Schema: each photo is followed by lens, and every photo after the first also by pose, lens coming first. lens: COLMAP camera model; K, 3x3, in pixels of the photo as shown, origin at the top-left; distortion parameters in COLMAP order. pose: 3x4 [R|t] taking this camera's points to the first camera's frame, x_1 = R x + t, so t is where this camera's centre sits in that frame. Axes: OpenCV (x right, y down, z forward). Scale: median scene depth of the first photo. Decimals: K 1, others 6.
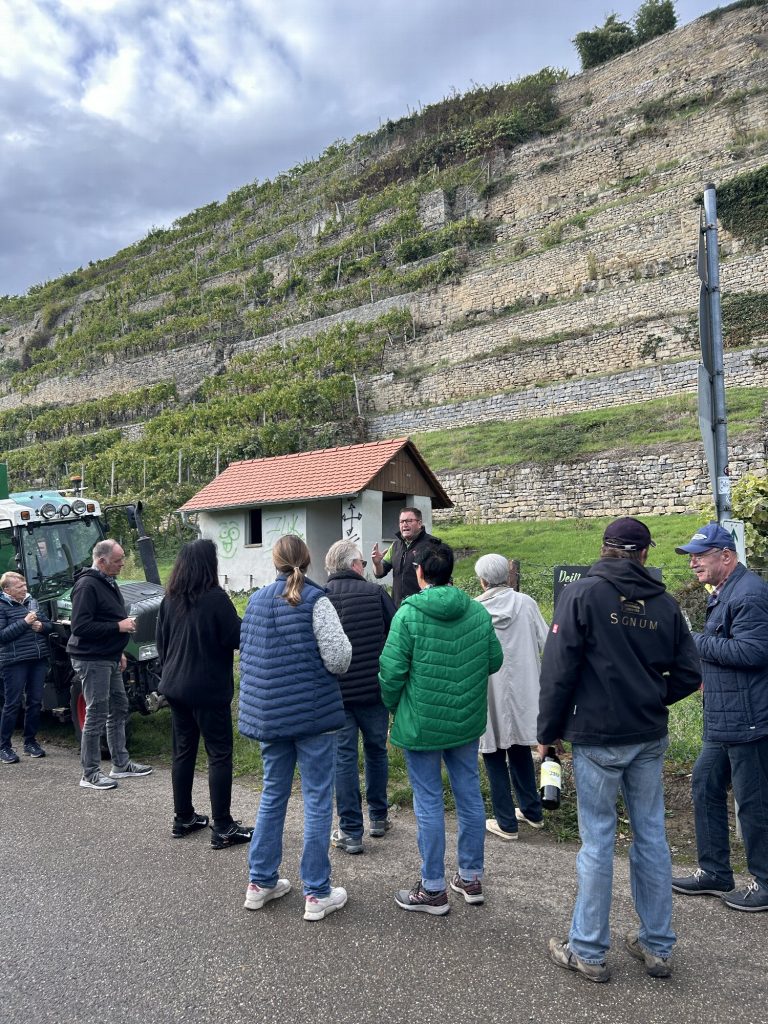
lens RADIAL K [[915.3, 0, 384.0], [0, 915.3, 512.0], [0, 0, 1]] dist [0.042656, -0.046180]
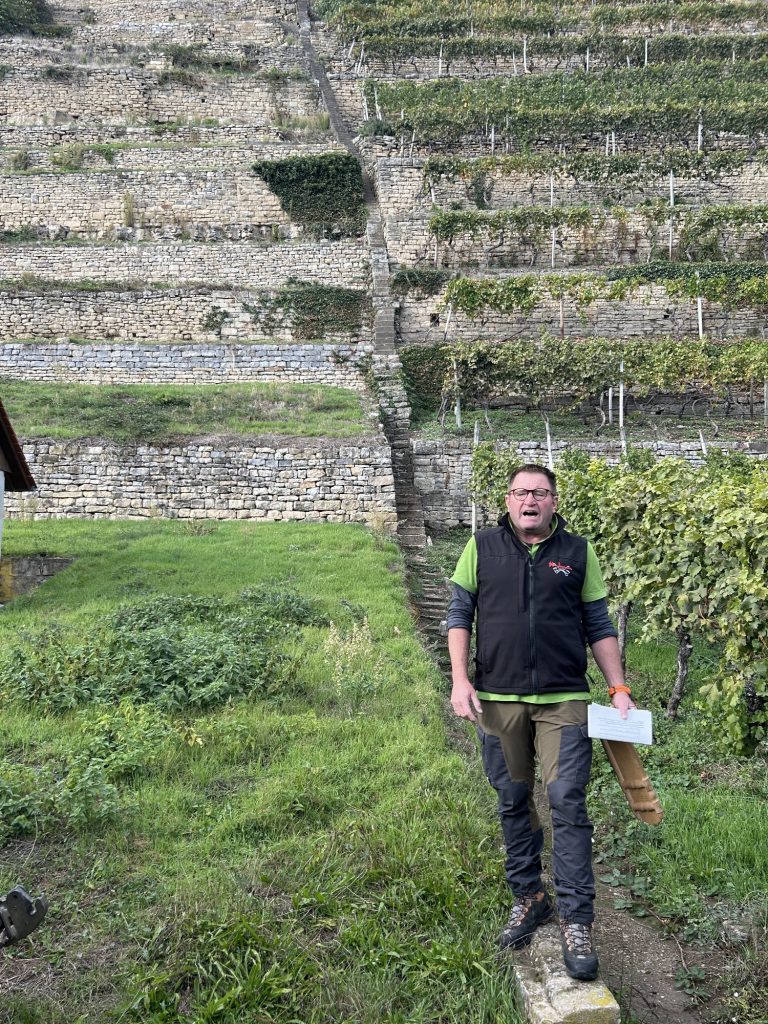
lens RADIAL K [[915.3, 0, 384.0], [0, 915.3, 512.0], [0, 0, 1]] dist [0.042656, -0.046180]
pose [[0.750998, 0.067223, 0.656874, -0.128807], [-0.057652, 0.997681, -0.036187, 0.015170], [-0.657783, -0.010694, 0.753131, 0.261247]]
